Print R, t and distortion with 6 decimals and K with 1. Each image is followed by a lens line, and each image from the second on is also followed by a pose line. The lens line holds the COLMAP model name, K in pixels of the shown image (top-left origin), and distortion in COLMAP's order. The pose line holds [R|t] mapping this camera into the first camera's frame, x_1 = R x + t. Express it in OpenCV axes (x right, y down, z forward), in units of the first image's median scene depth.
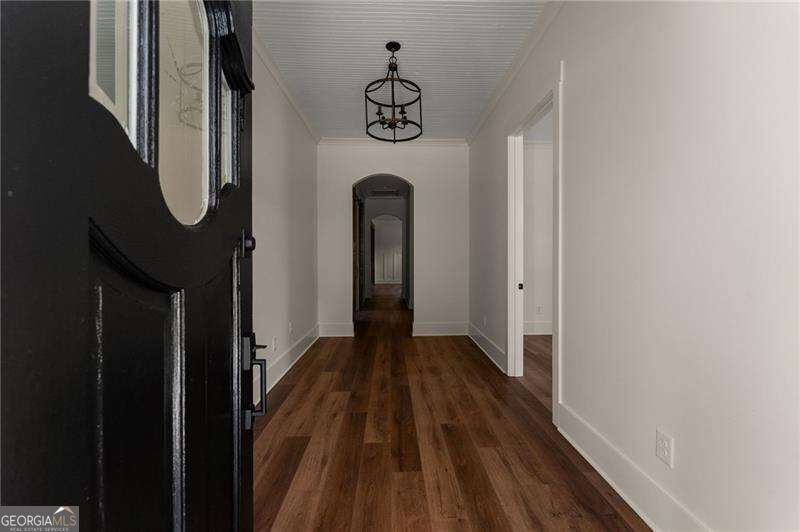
lens RADIAL K [[322.8, 0, 400.0], [0, 322.8, 266.0], [0, 0, 1]] dist [-0.000333, 0.000027]
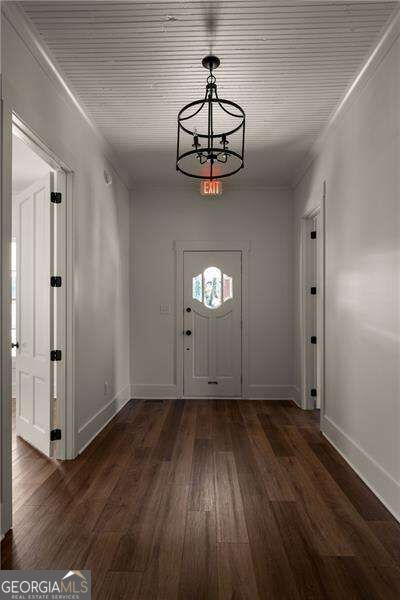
lens RADIAL K [[341.6, 0, 200.0], [0, 341.6, 300.0], [0, 0, 1]] dist [-0.000331, -0.000054]
pose [[-0.998534, 0.000896, 0.054112, -0.039516], [0.000926, 0.999999, 0.000544, -0.074672], [-0.054111, 0.000593, -0.998535, 1.880062]]
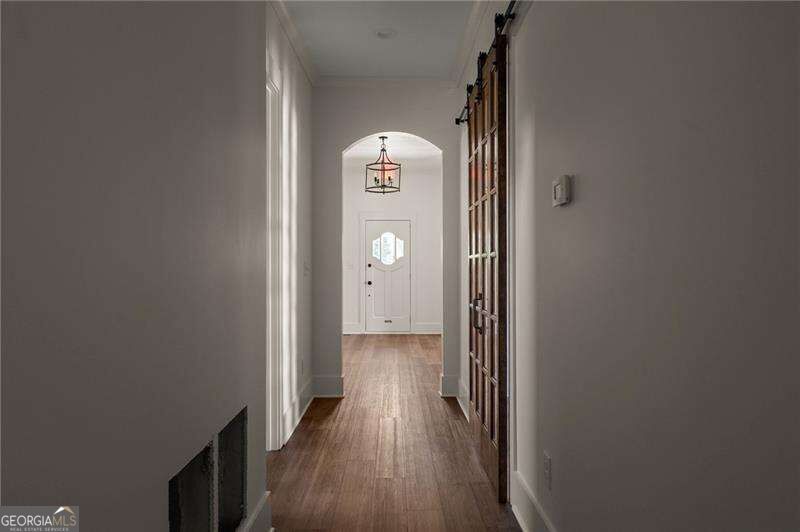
lens RADIAL K [[552.4, 0, 400.0], [0, 552.4, 266.0], [0, 0, 1]] dist [0.000006, -0.000012]
pose [[-0.999823, -0.002984, 0.018558, -0.149419], [-0.002917, 0.999989, 0.003648, -0.035544], [-0.018569, 0.003593, -0.999821, 3.696701]]
